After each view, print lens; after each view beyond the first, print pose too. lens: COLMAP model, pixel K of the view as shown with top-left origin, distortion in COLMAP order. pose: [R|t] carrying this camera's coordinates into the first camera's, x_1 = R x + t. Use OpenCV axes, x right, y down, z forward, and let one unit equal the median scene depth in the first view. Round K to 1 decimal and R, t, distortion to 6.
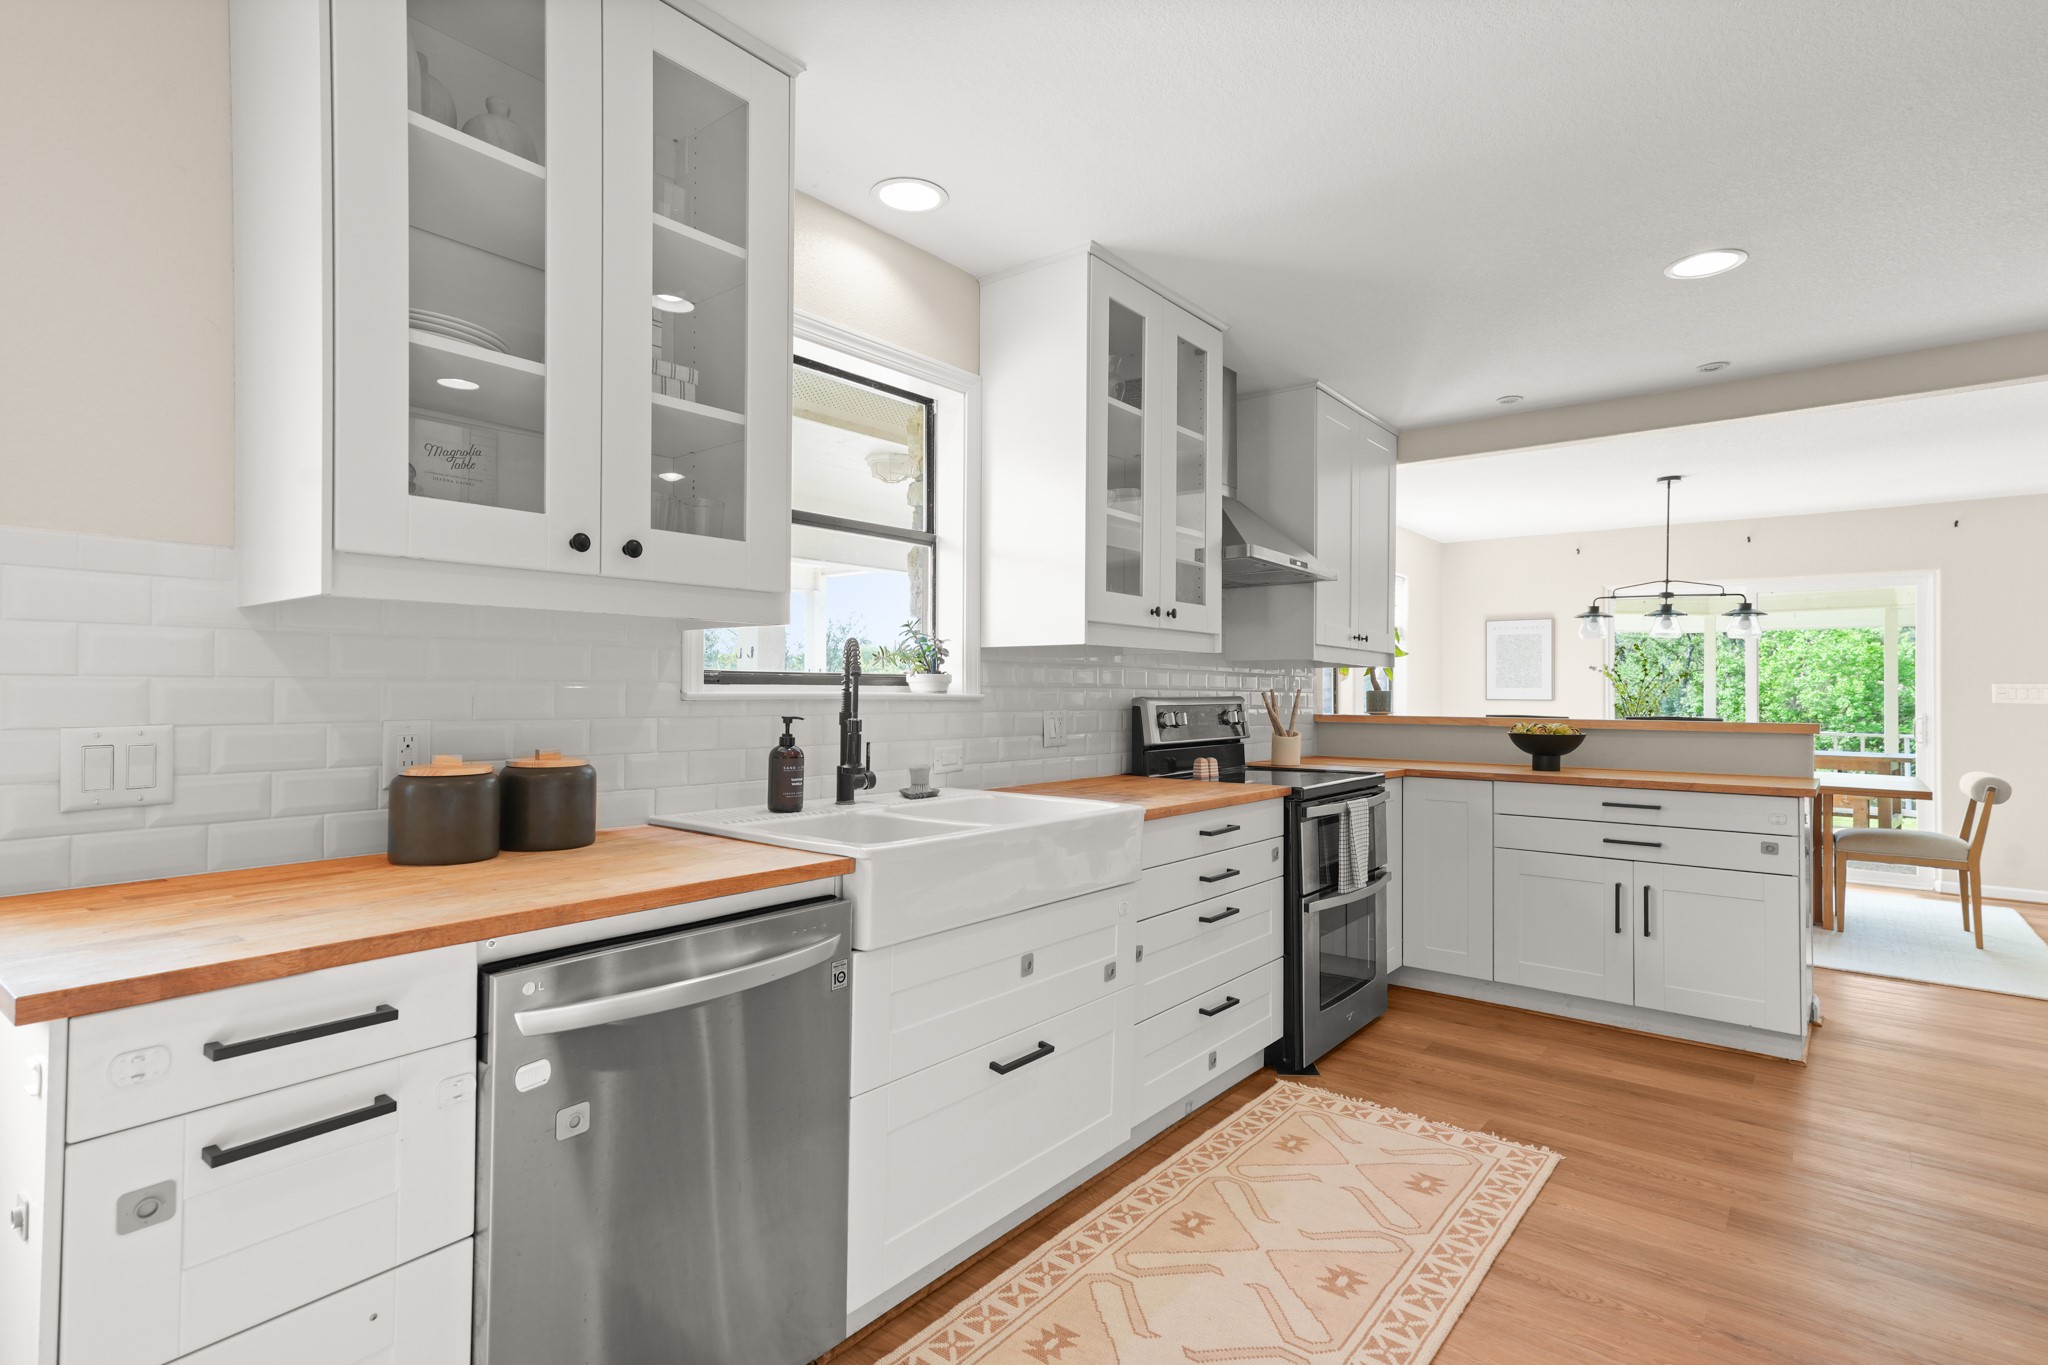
lens RADIAL K [[979.3, 0, 1024.0], [0, 979.3, 682.5], [0, 0, 1]] dist [-0.001169, 0.000798]
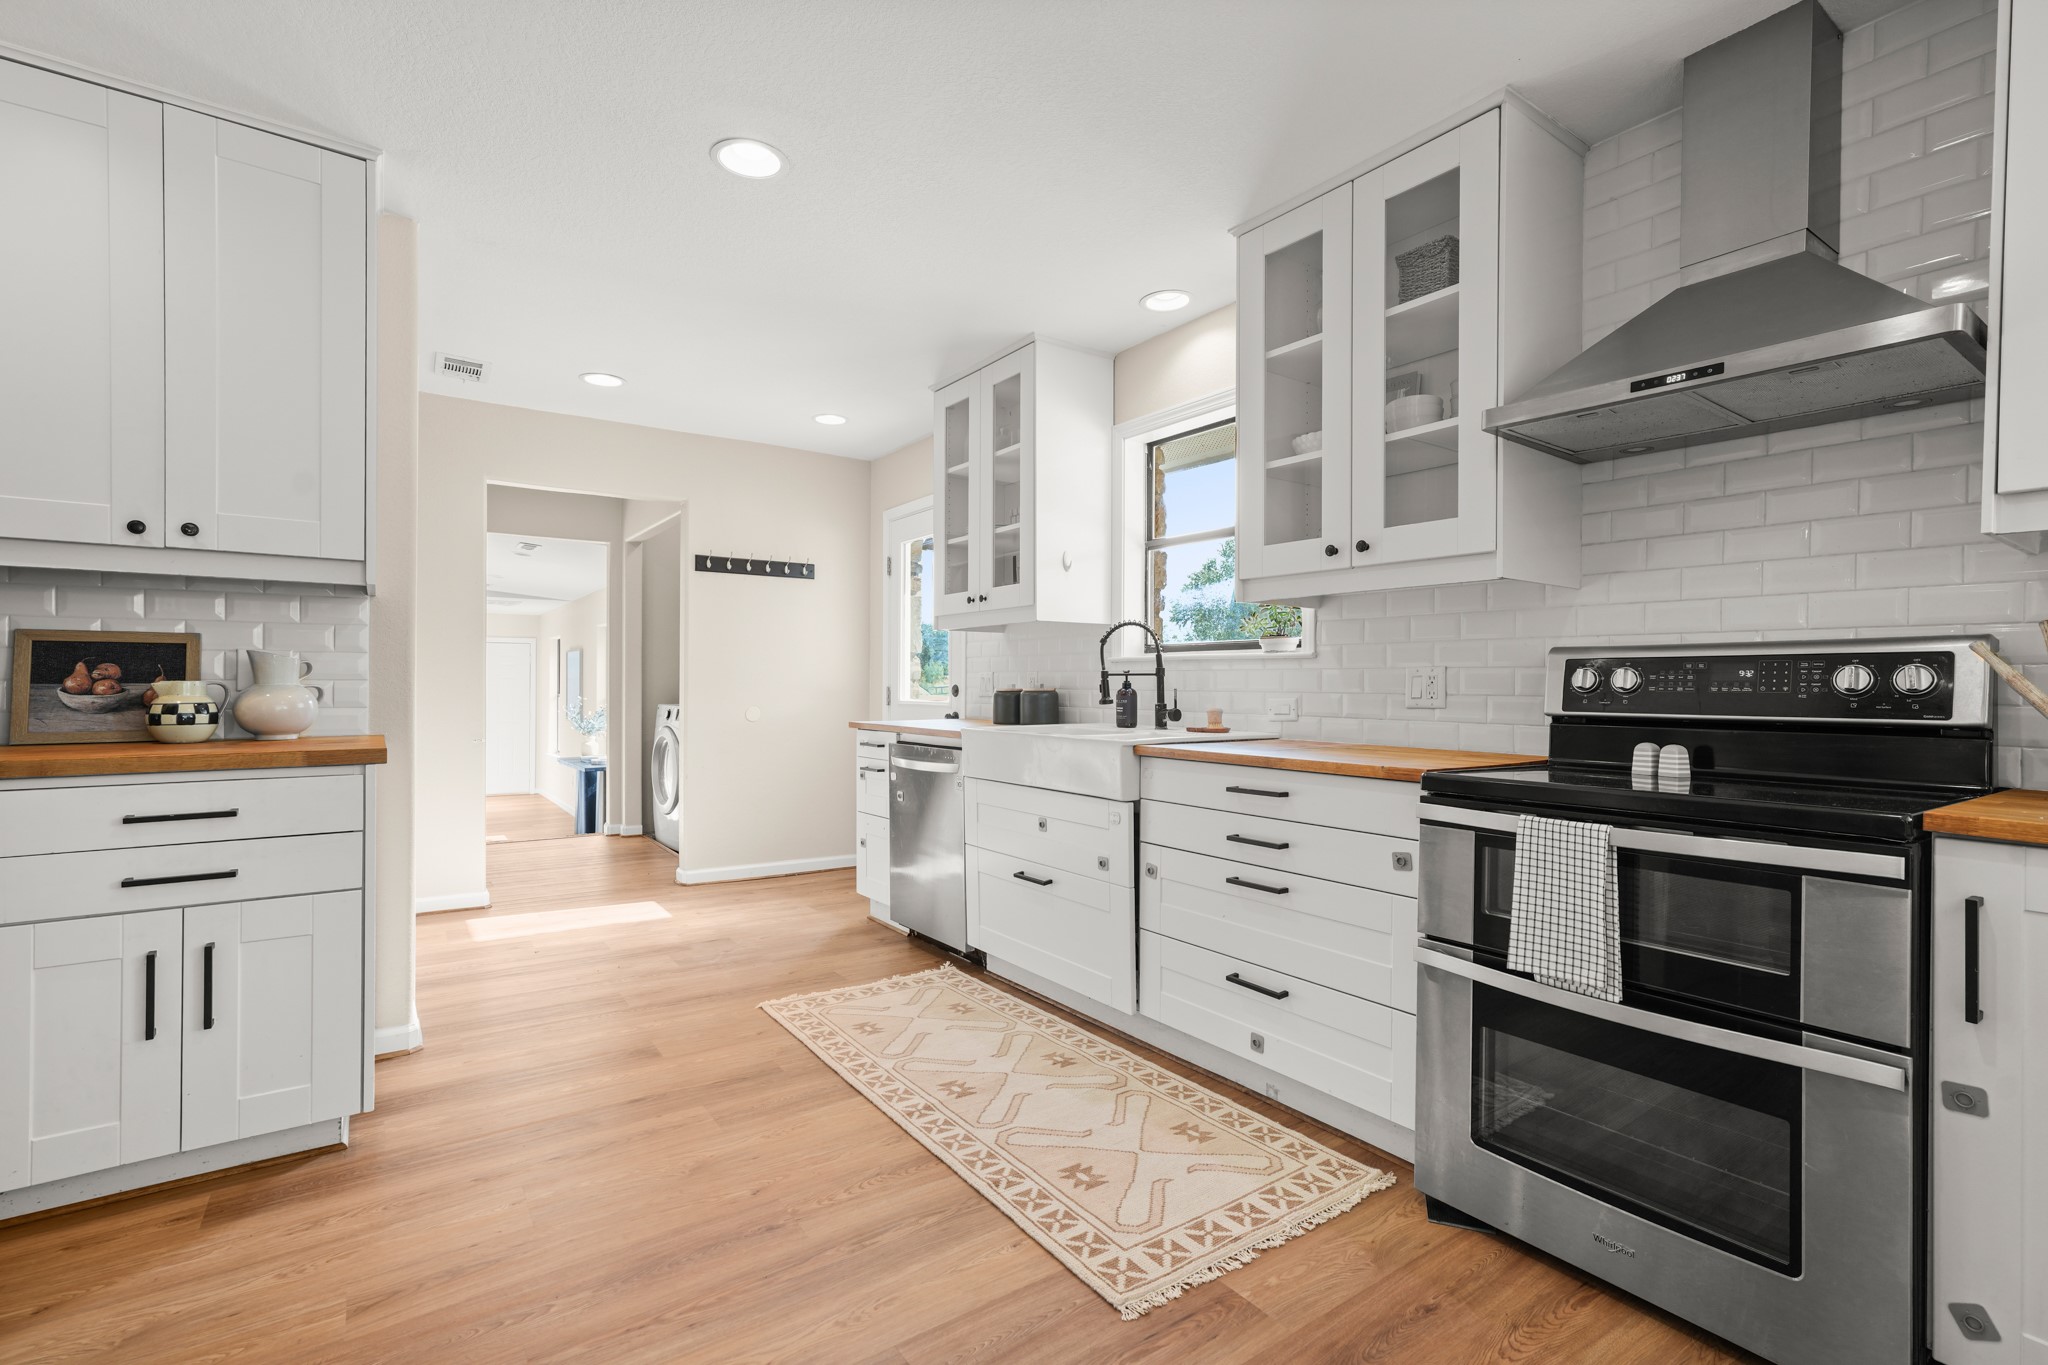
lens RADIAL K [[951.3, 0, 1052.9], [0, 951.3, 691.0], [0, 0, 1]] dist [-0.021468, 0.000446]
pose [[-0.238212, 0.004886, -0.971201, 1.301009], [0.006722, 0.999972, 0.003382, 0.062084], [0.971190, -0.005723, -0.238238, 1.218806]]
